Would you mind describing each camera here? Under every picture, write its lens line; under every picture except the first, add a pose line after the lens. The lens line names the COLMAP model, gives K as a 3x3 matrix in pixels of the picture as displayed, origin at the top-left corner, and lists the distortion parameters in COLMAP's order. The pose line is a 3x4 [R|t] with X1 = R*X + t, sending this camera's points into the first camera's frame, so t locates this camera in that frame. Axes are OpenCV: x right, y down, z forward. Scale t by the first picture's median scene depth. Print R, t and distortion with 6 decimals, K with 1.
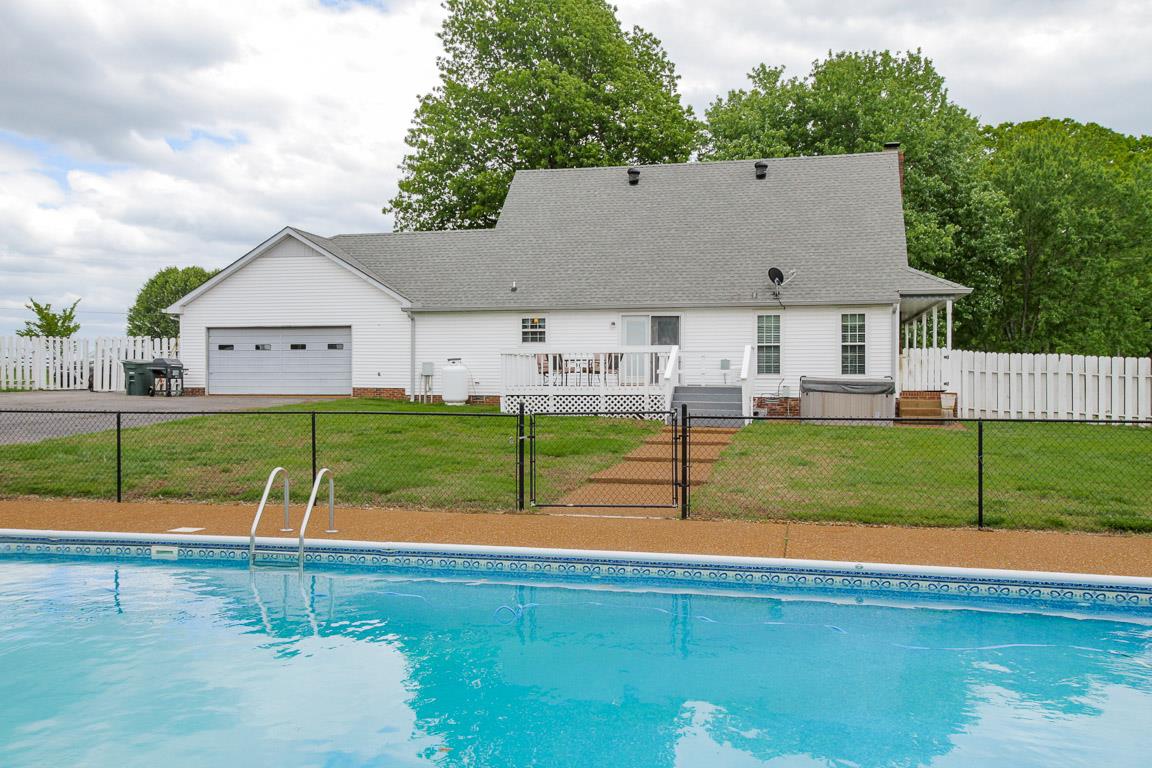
lens RADIAL K [[901.4, 0, 547.3], [0, 901.4, 387.8], [0, 0, 1]] dist [0.087178, 0.000359]
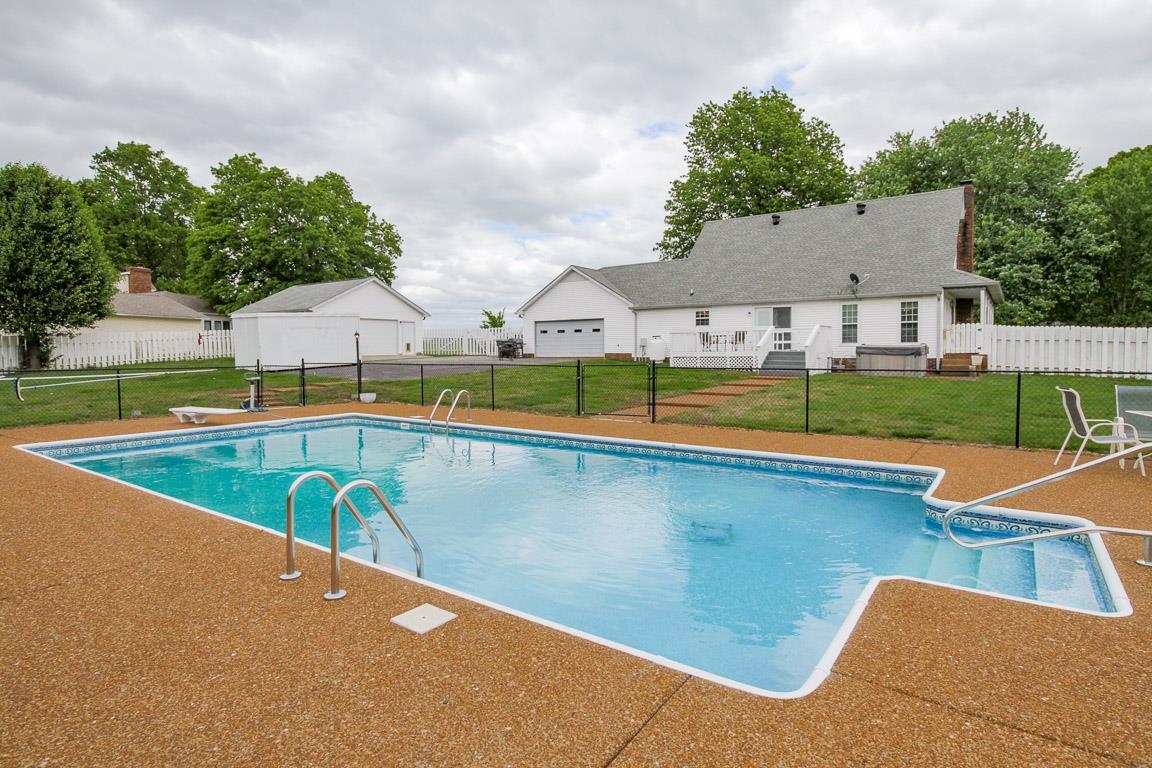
lens RADIAL K [[541.8, 0, 579.0], [0, 541.8, 377.9], [0, 0, 1]] dist [-0.000861, 0.000141]
pose [[0.931714, 0.011541, -0.363010, 0.143247], [0.004986, 0.998994, 0.044557, 0.001120], [0.363159, -0.043325, 0.930719, -0.027603]]
